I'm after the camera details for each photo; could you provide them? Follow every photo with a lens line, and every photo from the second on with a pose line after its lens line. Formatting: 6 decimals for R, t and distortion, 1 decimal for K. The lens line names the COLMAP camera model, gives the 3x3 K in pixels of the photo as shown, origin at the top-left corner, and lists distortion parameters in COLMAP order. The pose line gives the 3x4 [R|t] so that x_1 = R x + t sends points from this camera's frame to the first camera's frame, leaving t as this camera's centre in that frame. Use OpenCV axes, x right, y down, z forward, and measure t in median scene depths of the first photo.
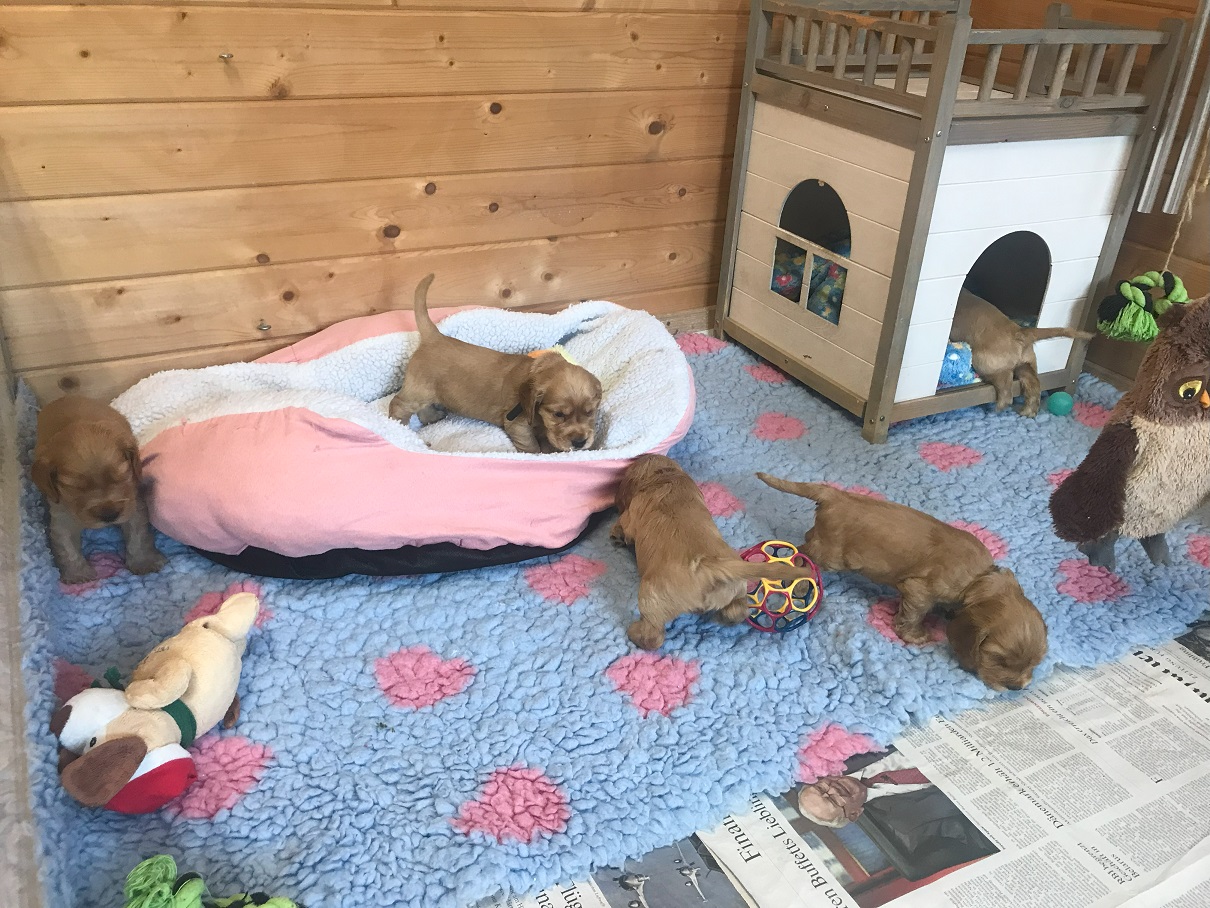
lens RADIAL K [[973.2, 0, 605.0], [0, 973.2, 454.0], [0, 0, 1]] dist [0.019836, 0.003792]
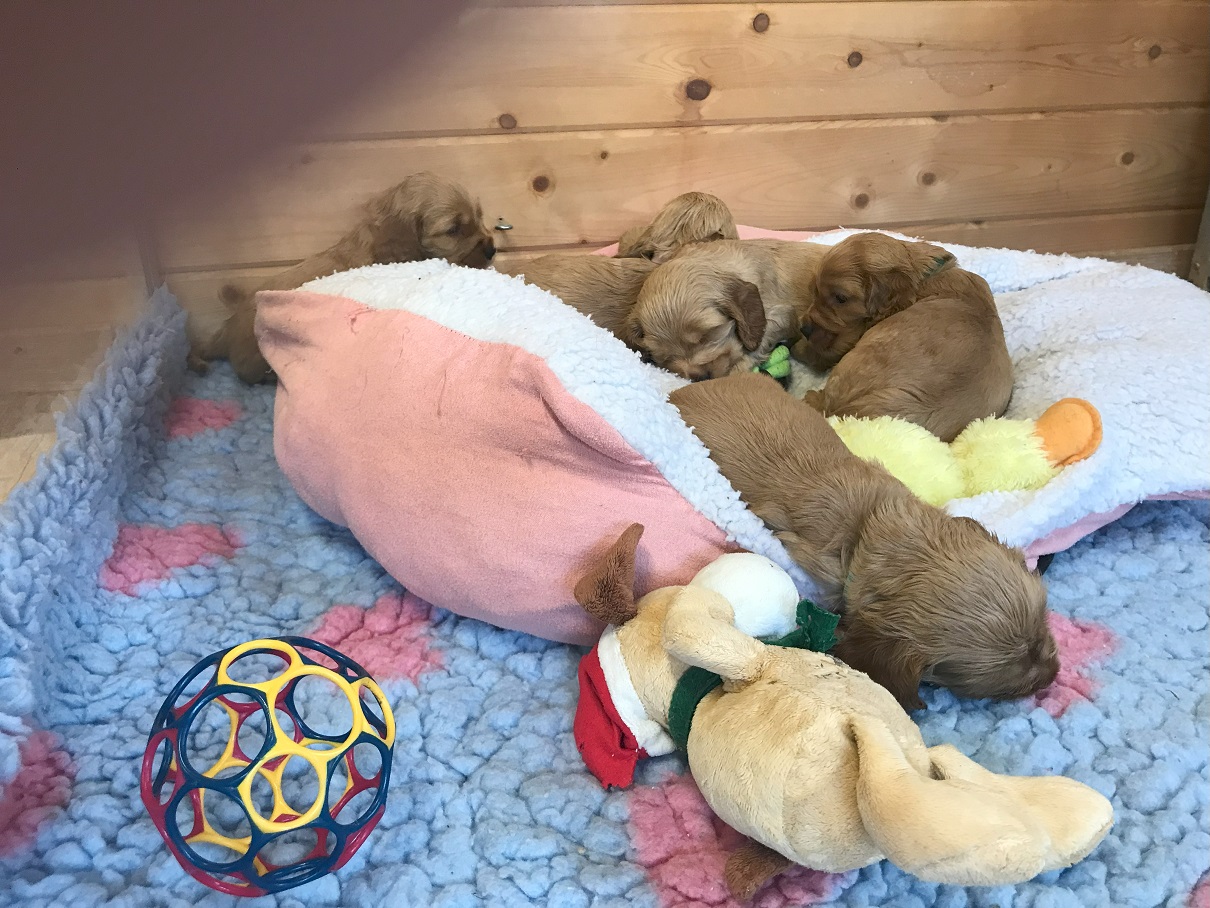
lens RADIAL K [[973.2, 0, 605.0], [0, 973.2, 454.0], [0, 0, 1]] dist [0.019836, 0.003792]
pose [[0.962131, 0.053316, -0.267323, -0.093030], [-0.070762, 0.995917, -0.056050, 0.057992], [0.263243, 0.072843, 0.961976, 0.381774]]
